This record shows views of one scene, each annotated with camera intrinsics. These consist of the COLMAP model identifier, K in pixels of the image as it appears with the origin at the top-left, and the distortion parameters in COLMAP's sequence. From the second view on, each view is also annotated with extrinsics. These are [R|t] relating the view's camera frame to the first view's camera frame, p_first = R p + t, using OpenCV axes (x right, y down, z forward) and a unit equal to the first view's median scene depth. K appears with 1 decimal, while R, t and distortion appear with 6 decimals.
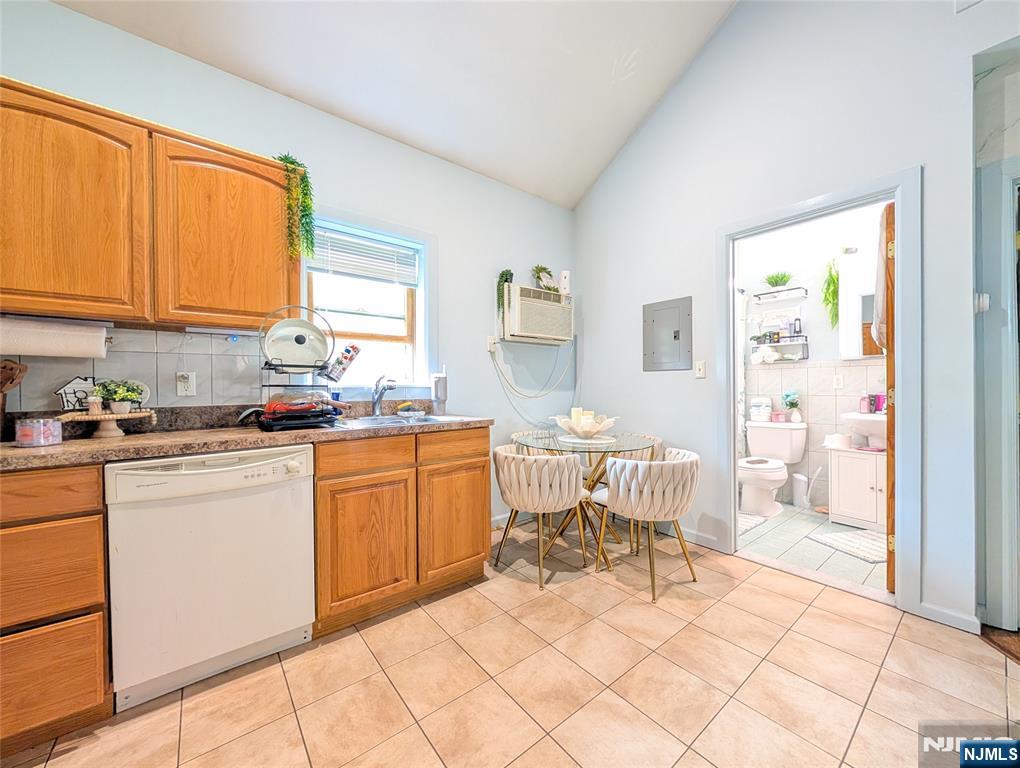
lens RADIAL K [[390.9, 0, 510.5], [0, 390.9, 386.6], [0, 0, 1]] dist [-0.001236, -0.000109]
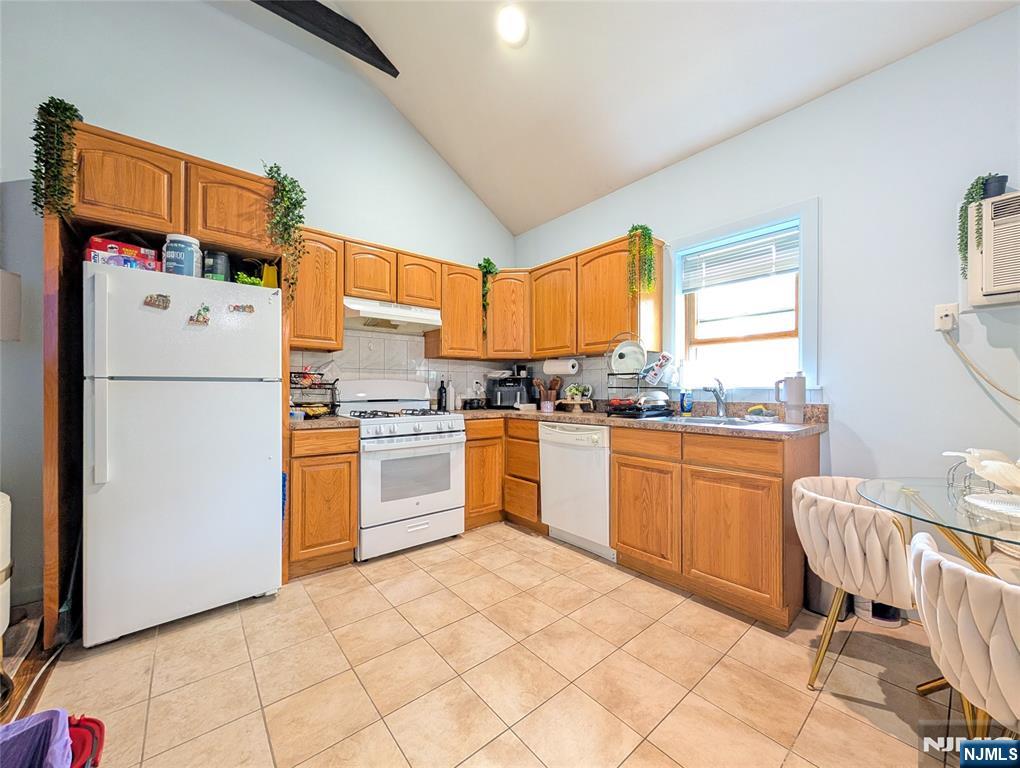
lens RADIAL K [[390.9, 0, 510.3], [0, 390.9, 386.0], [0, 0, 1]] dist [-0.001236, -0.000109]
pose [[0.013645, 0.000325, -0.999907, 0.913701], [-0.001418, 0.999999, 0.000306, -0.008154], [0.999906, 0.001413, 0.013645, 0.569786]]
